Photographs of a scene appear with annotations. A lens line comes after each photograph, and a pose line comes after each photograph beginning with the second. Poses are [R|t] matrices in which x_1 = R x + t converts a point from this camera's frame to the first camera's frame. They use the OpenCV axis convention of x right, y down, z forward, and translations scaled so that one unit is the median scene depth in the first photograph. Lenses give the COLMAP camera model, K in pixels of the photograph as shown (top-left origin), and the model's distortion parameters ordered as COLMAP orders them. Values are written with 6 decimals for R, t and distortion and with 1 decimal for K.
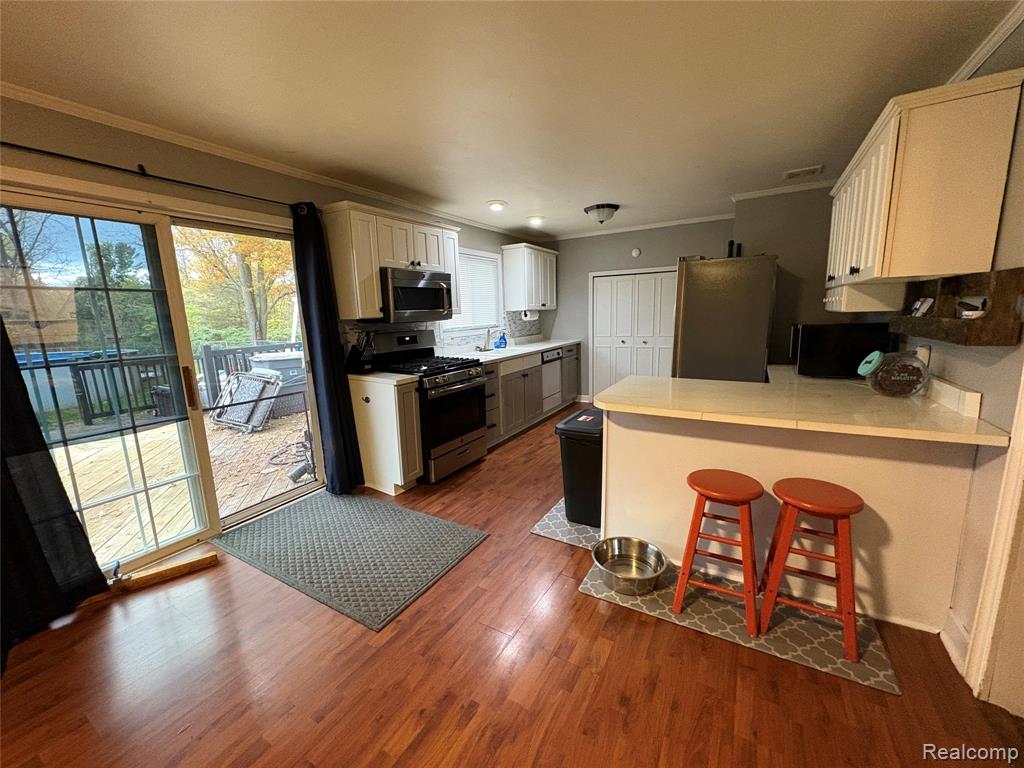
lens RADIAL K [[407.2, 0, 511.7], [0, 407.2, 384.8], [0, 0, 1]] dist [0.000222, -0.001282]
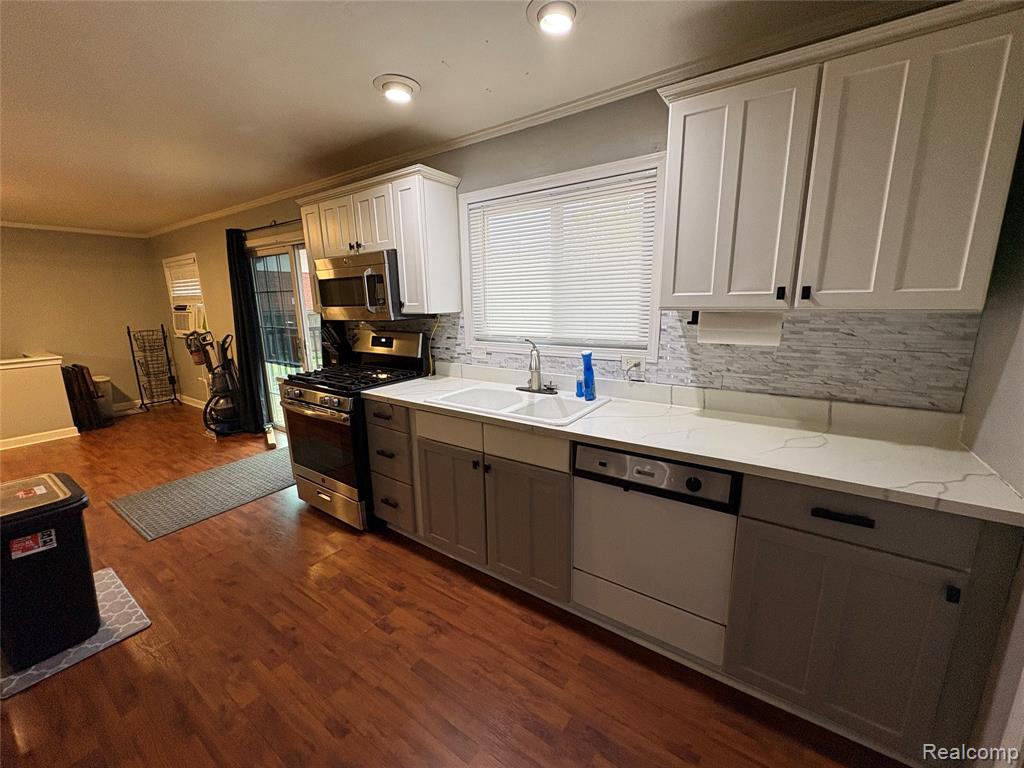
lens RADIAL K [[407.2, 0, 511.3], [0, 407.2, 384.1], [0, 0, 1]] dist [0.000222, -0.001282]
pose [[-0.066675, 0.237387, -0.969124, 0.824937], [-0.161899, 0.955840, 0.245271, -0.418731], [0.984552, 0.173254, -0.025298, 2.001764]]
